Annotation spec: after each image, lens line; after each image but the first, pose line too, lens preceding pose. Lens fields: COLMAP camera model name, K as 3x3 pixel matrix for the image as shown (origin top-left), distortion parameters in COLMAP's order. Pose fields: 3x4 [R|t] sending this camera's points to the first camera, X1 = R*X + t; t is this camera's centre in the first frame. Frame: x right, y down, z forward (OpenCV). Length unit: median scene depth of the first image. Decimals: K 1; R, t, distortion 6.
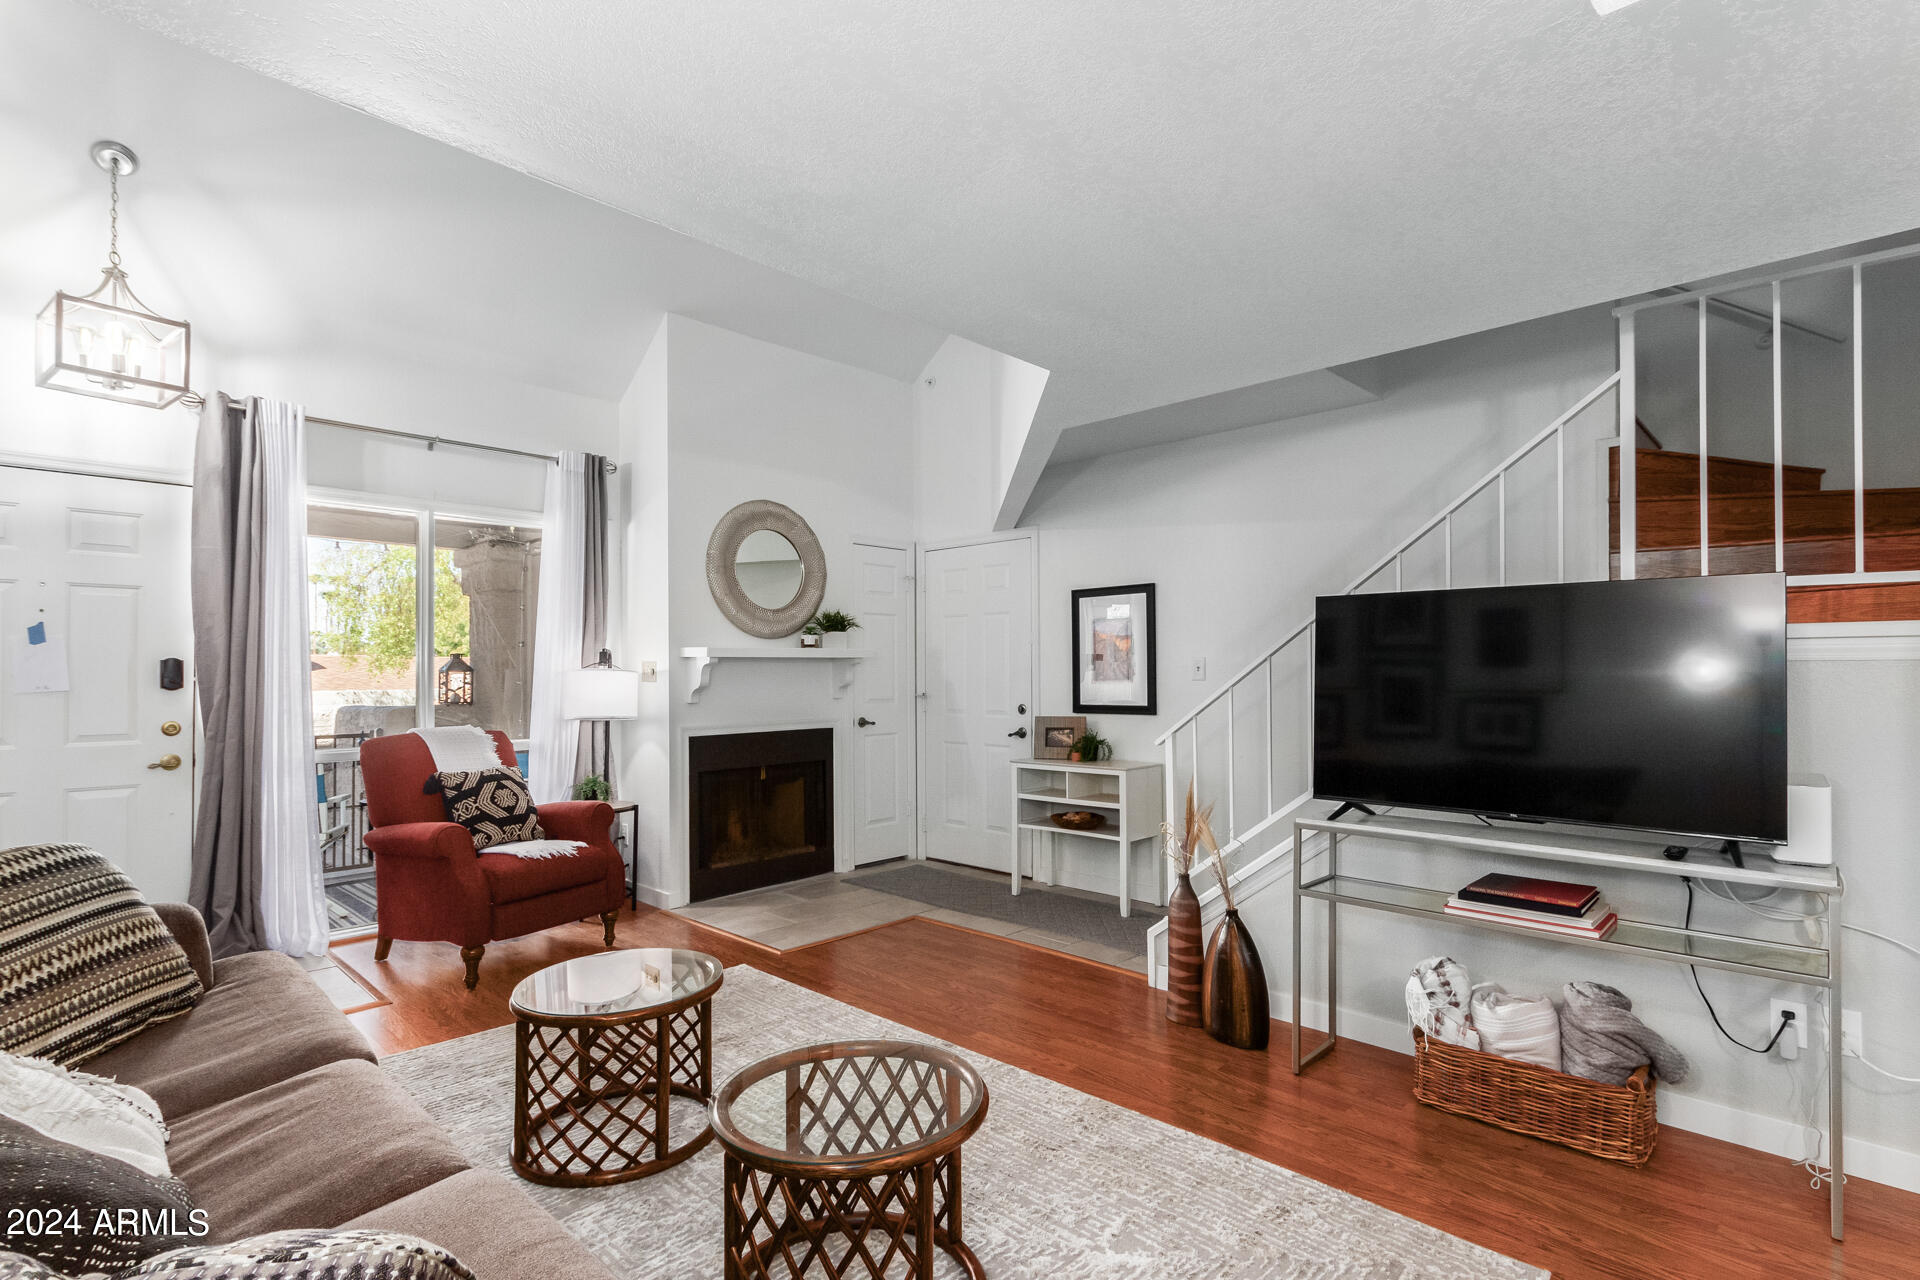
lens RADIAL K [[922.4, 0, 956.0], [0, 922.4, 660.7], [0, 0, 1]] dist [0.016772, -0.003777]
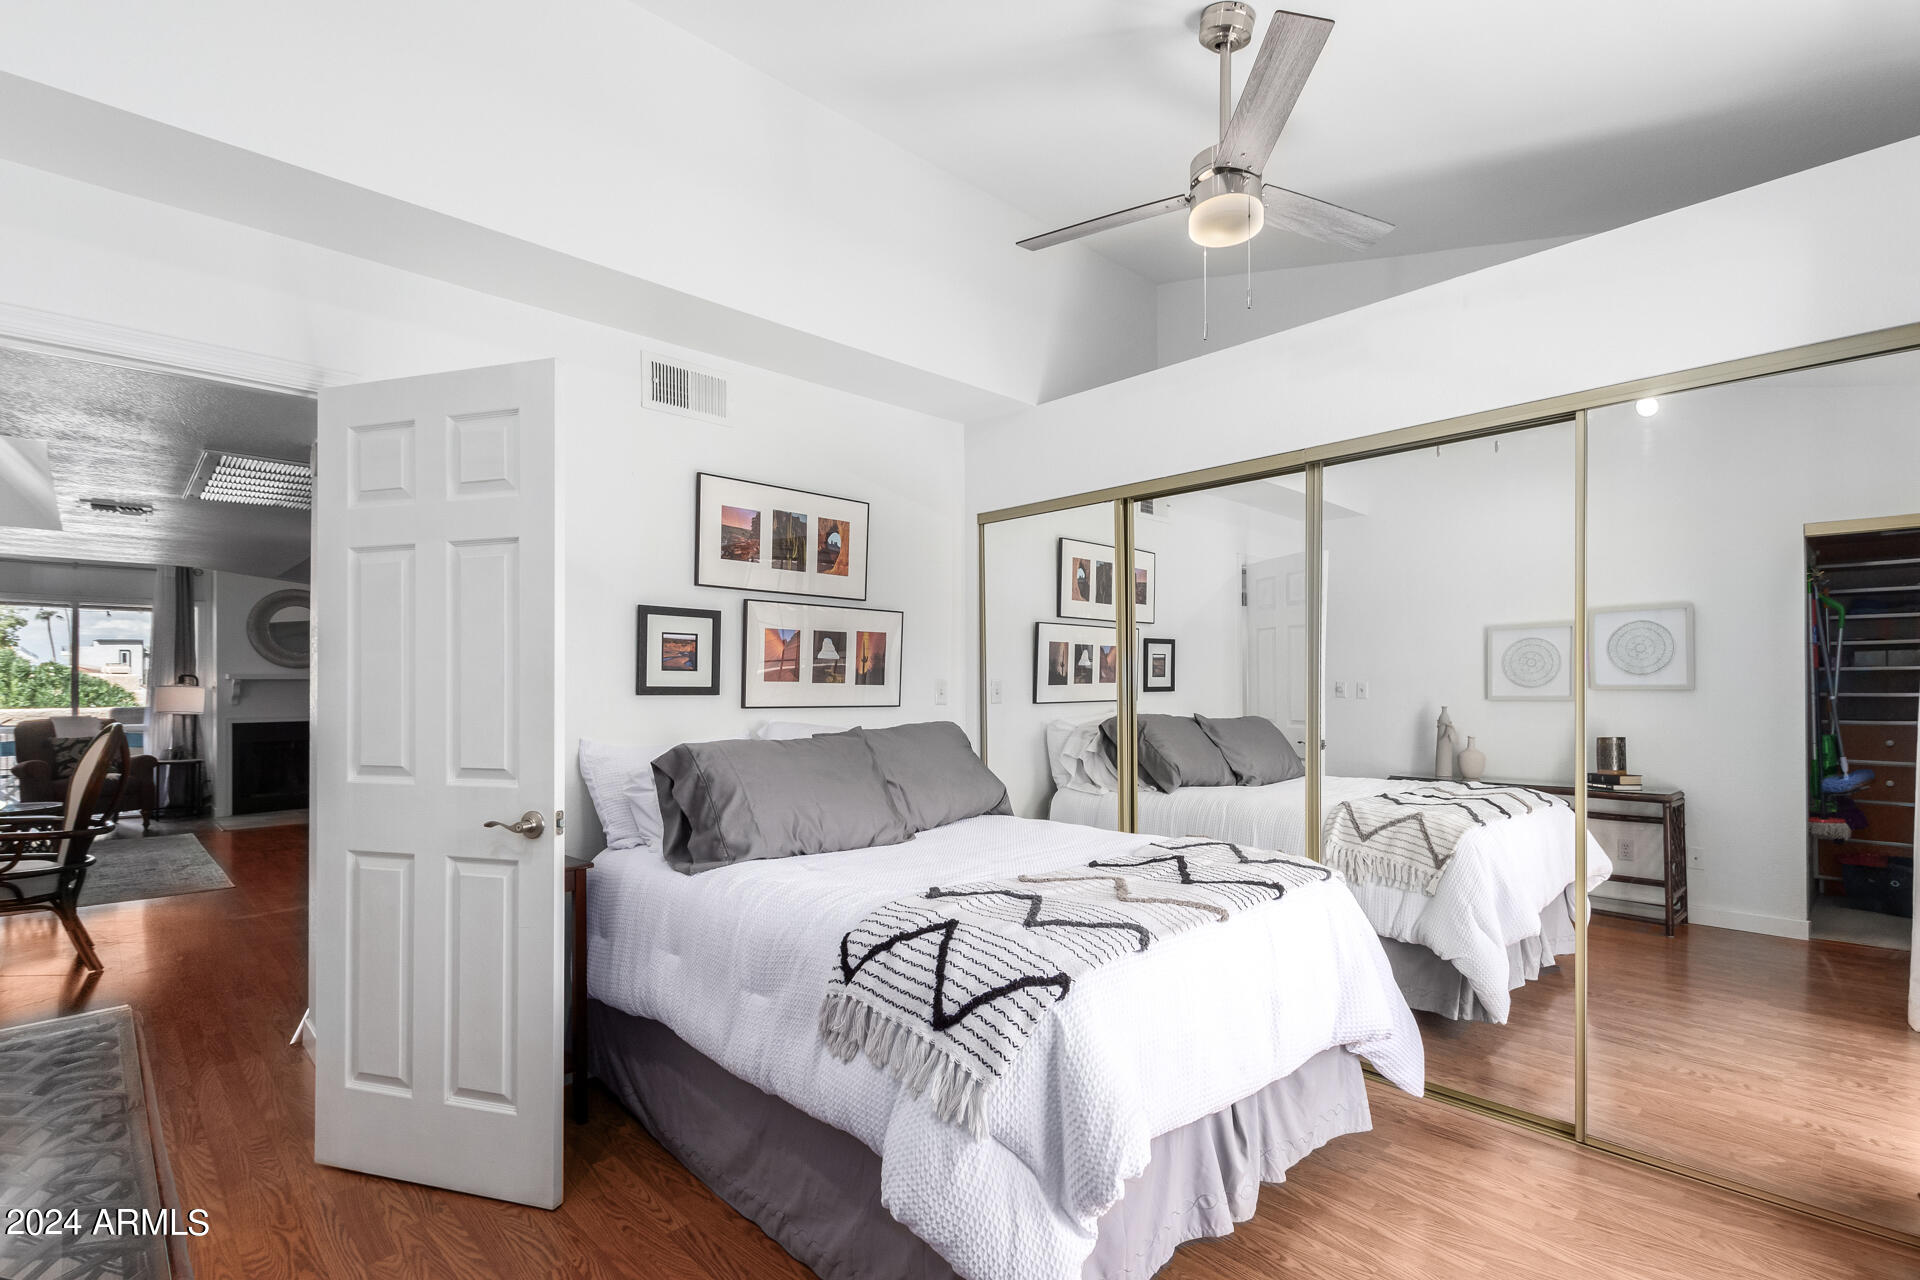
lens RADIAL K [[894.8, 0, 976.1], [0, 894.8, 679.5], [0, 0, 1]] dist [0.018492, -0.006592]
pose [[0.999763, -0.004059, -0.021392, 1.267683], [0.004095, 0.999990, 0.001637, -0.000737], [0.021385, -0.001724, 0.999770, -0.780378]]
